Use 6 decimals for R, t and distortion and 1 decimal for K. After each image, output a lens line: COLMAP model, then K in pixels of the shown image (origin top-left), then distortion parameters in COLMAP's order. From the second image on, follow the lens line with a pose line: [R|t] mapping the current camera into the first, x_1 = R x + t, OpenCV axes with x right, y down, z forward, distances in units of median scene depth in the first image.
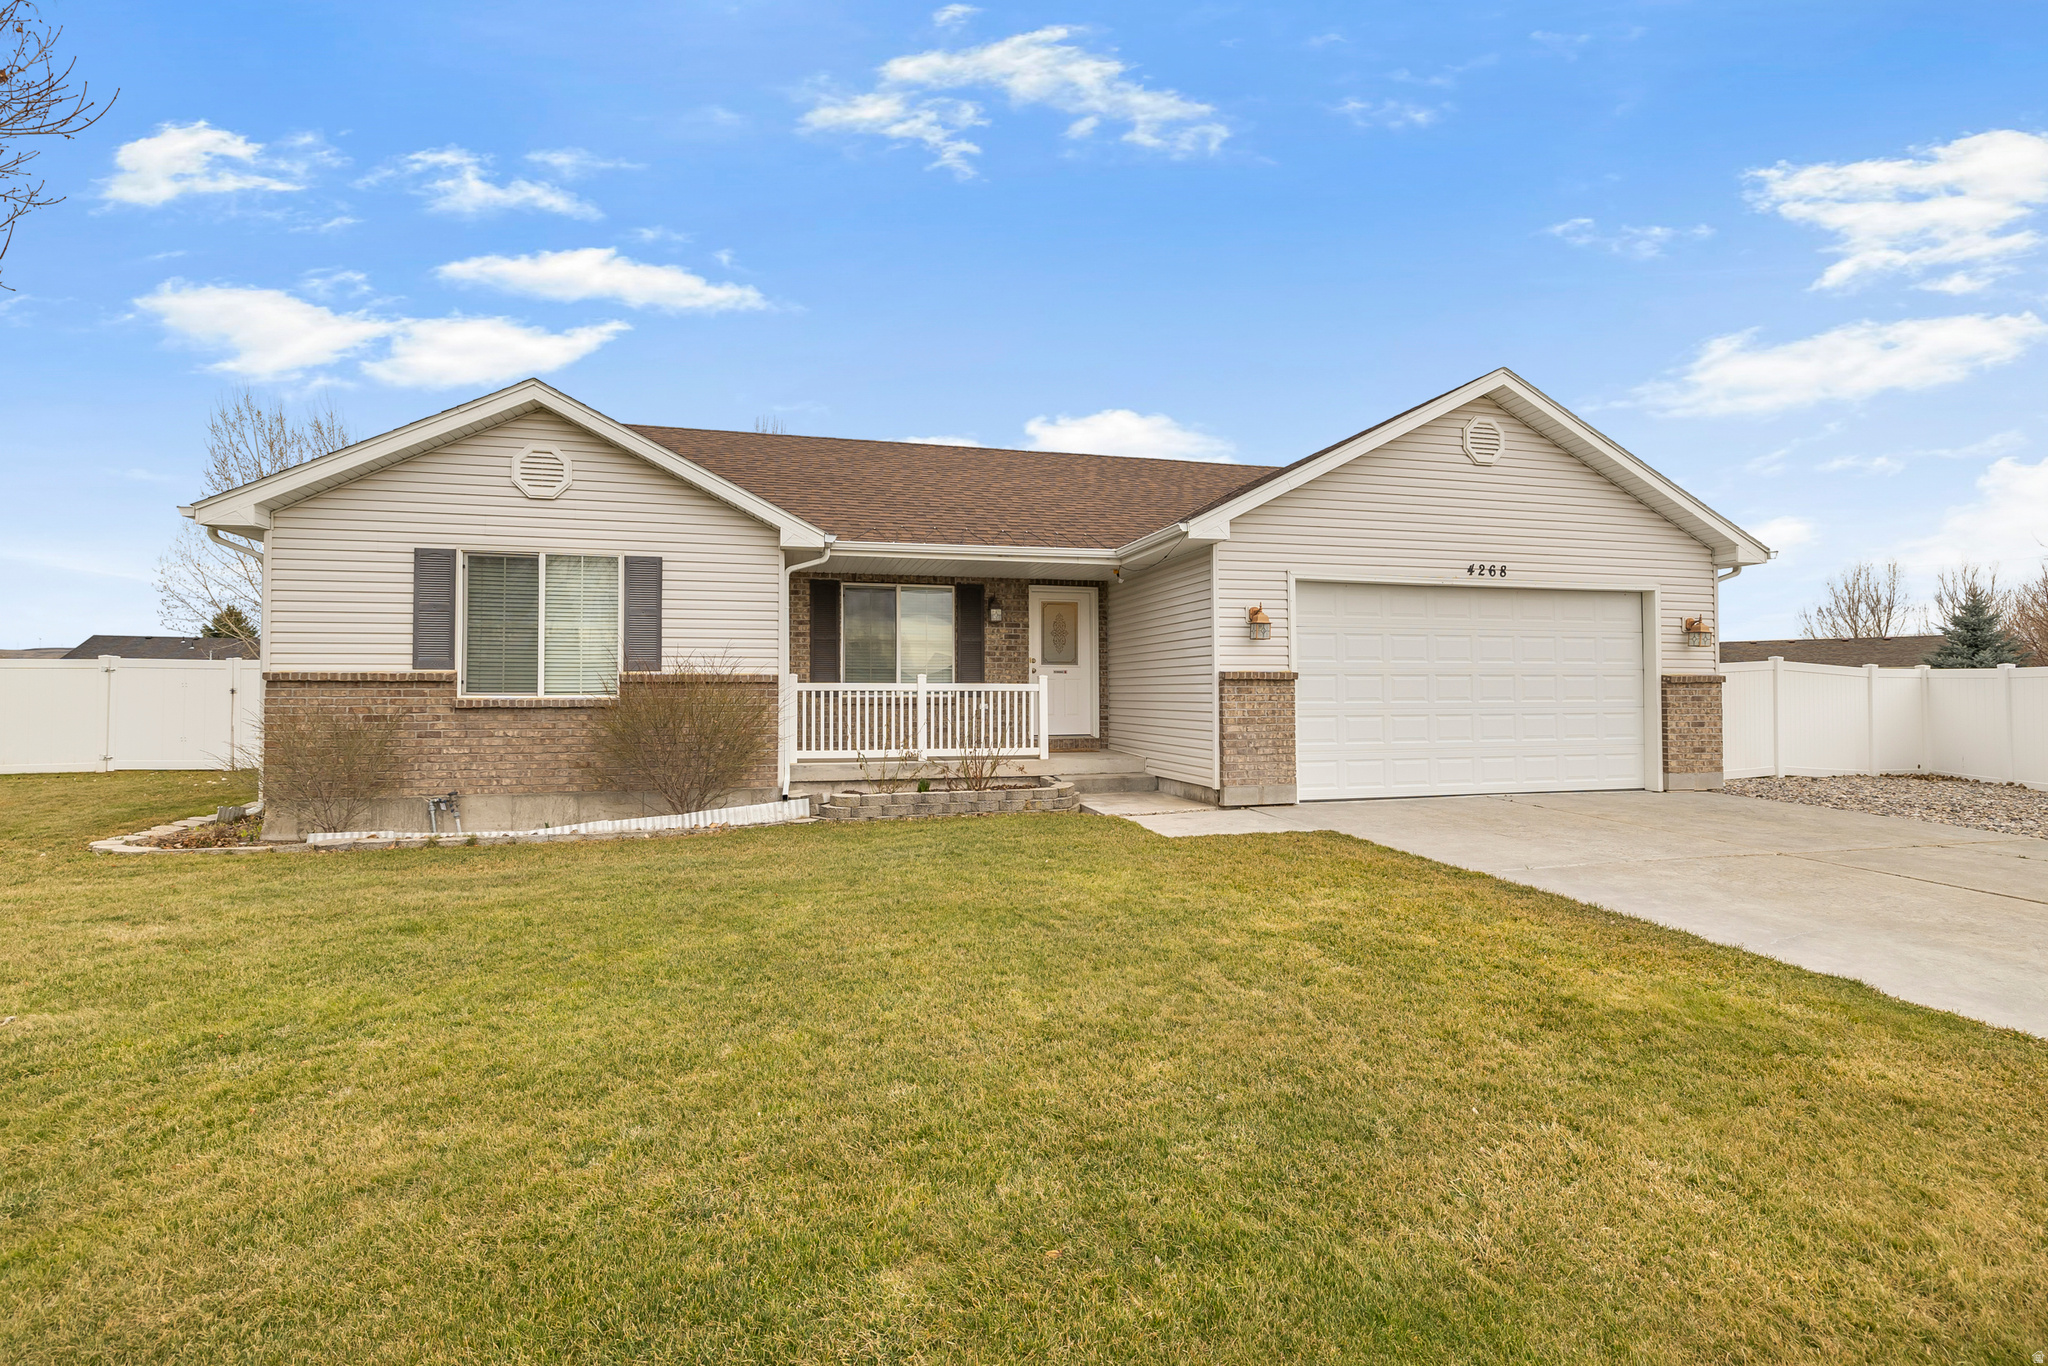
lens RADIAL K [[873.0, 0, 1061.8], [0, 873.0, 680.2], [0, 0, 1]] dist [-0.001619, 0.001140]
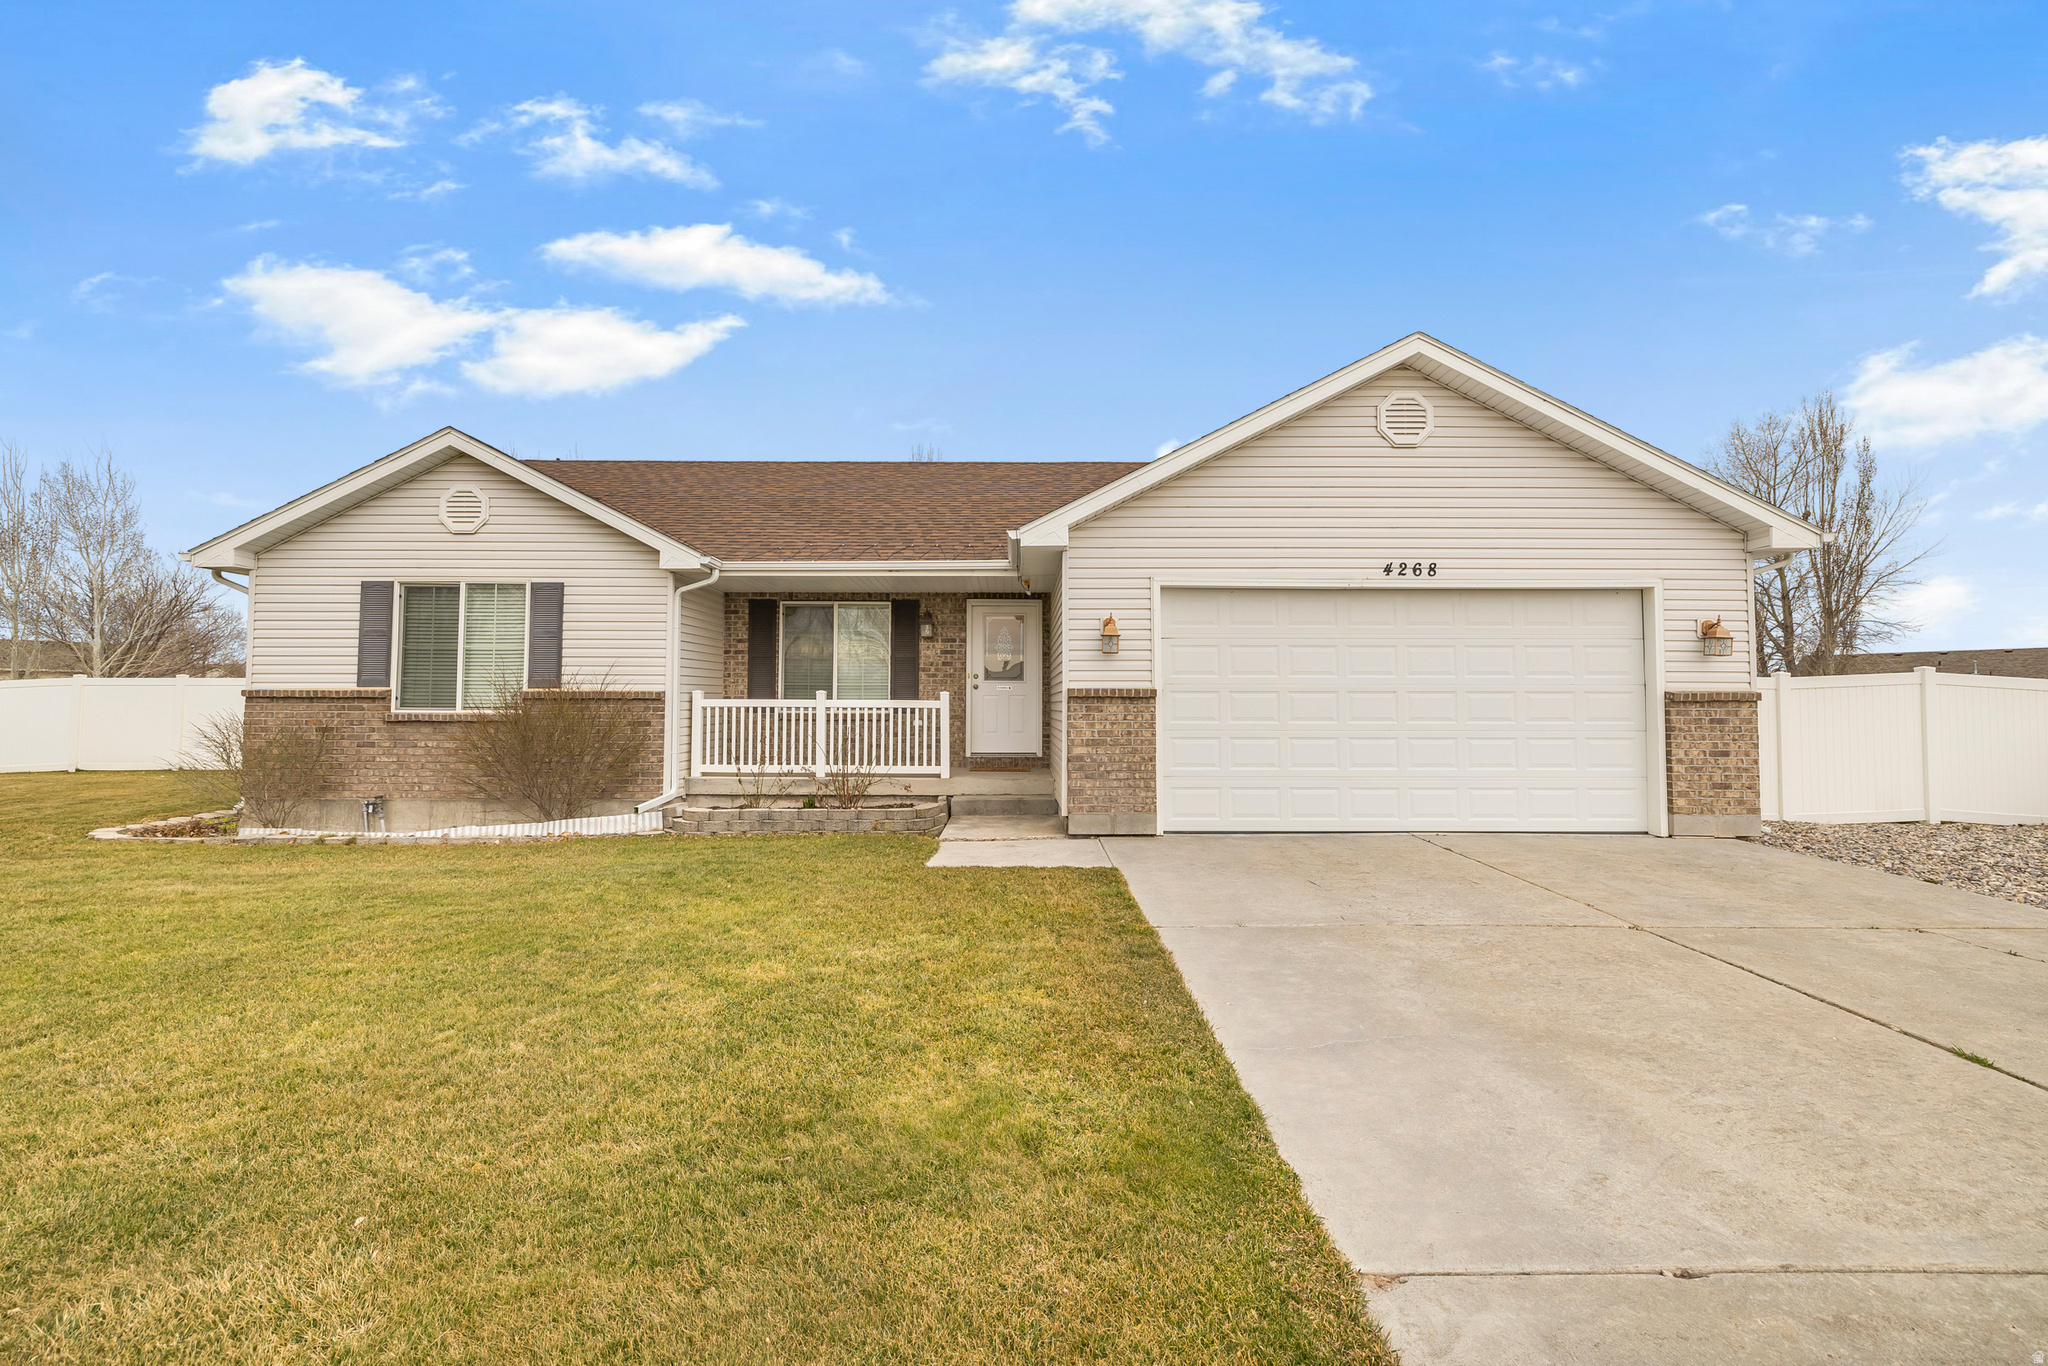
lens RADIAL K [[873.0, 0, 1017.6], [0, 873.0, 679.7], [0, 0, 1]] dist [-0.001619, 0.001140]
pose [[0.971472, -0.003079, -0.237134, 0.337312], [-0.000778, 0.999869, -0.016172, -0.003886], [0.237153, 0.015895, 0.971342, 0.085766]]
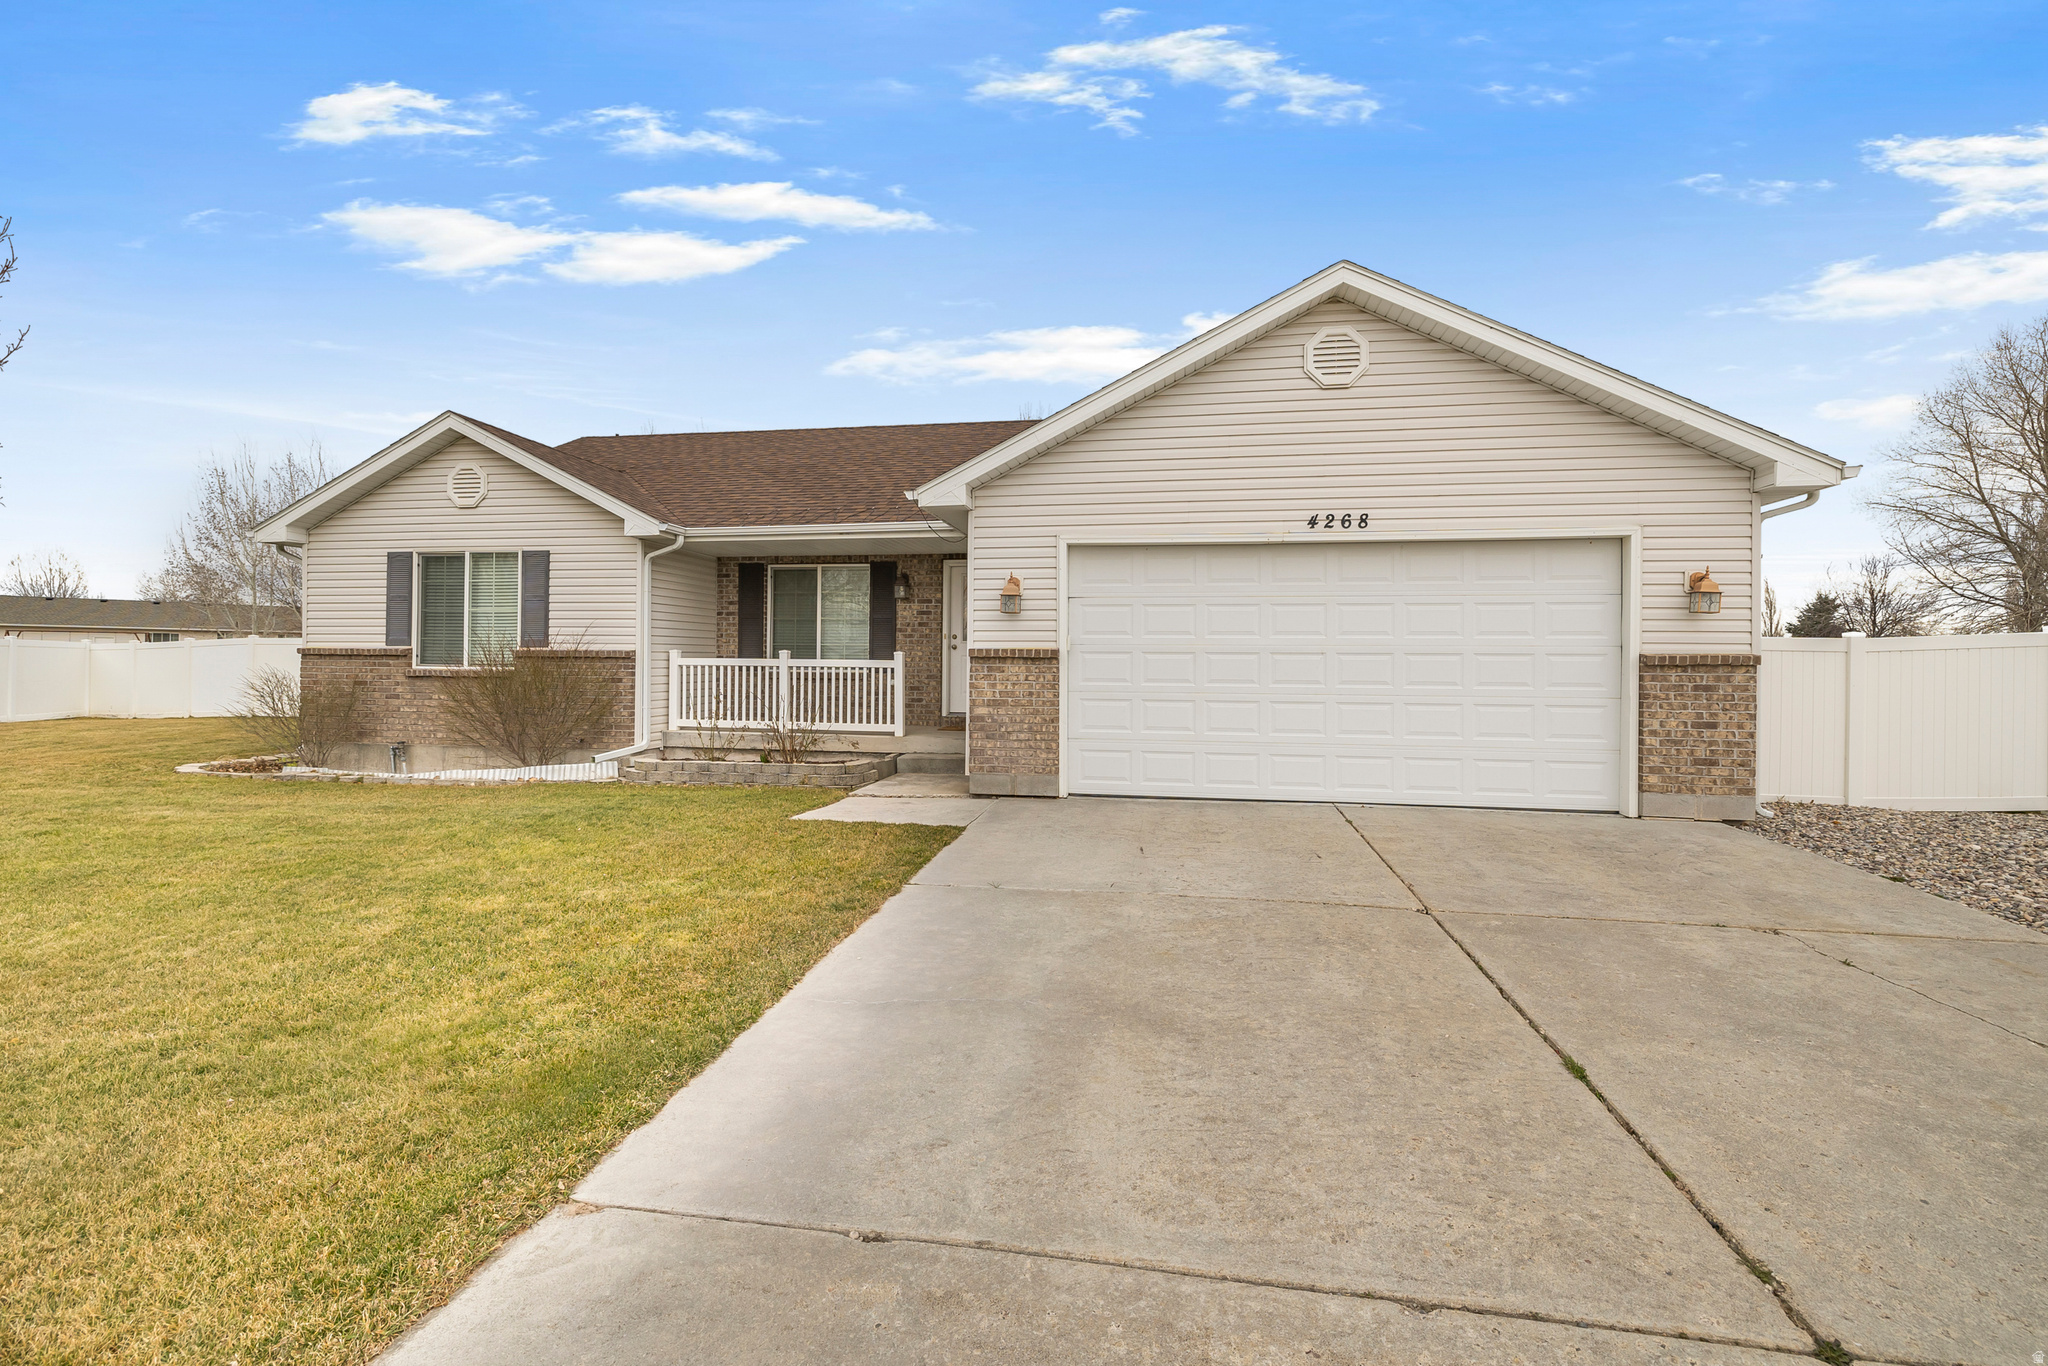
lens RADIAL K [[873.0, 0, 989.8], [0, 873.0, 676.1], [0, 0, 1]] dist [-0.001619, 0.001140]
pose [[0.916163, 0.014239, -0.400552, 0.551462], [-0.004671, 0.999680, 0.024852, -0.003643], [0.400778, -0.020897, 0.915937, 0.153808]]
